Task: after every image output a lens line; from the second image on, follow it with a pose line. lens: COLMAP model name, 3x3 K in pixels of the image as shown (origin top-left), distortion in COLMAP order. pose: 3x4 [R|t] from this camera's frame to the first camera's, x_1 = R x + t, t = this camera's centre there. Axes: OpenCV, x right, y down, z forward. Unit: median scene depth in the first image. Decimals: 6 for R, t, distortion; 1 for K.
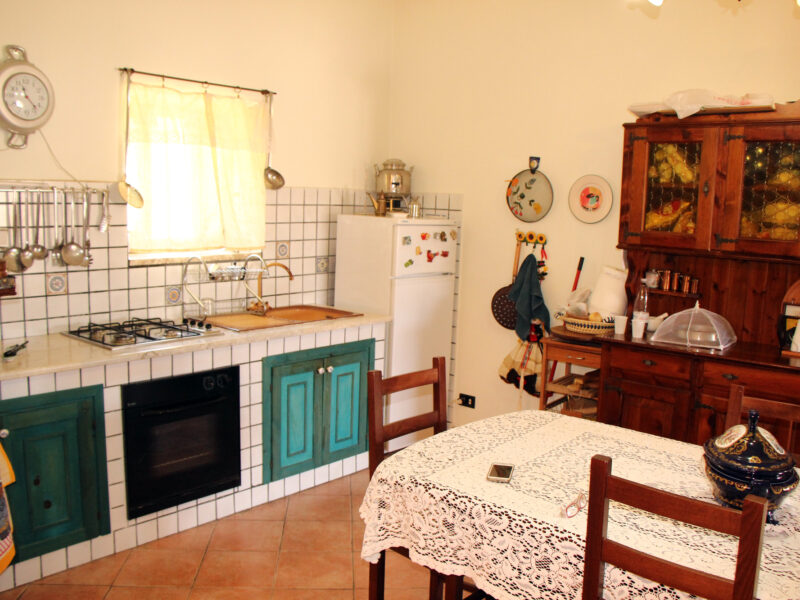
lens RADIAL K [[718.6, 0, 405.6], [0, 718.6, 304.3], [0, 0, 1]] dist [-0.161597, 0.099972]
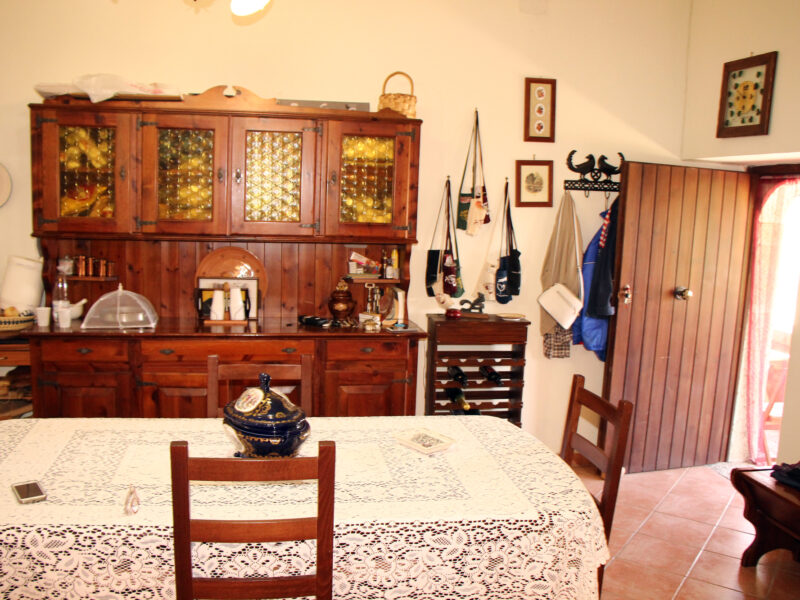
lens RADIAL K [[718.6, 0, 394.2], [0, 718.6, 302.8], [0, 0, 1]] dist [-0.161597, 0.099972]
pose [[0.636932, -0.114058, 0.762436, -0.121179], [0.094357, 0.993093, 0.069739, -0.011545], [-0.765124, 0.027522, 0.643295, 0.043438]]
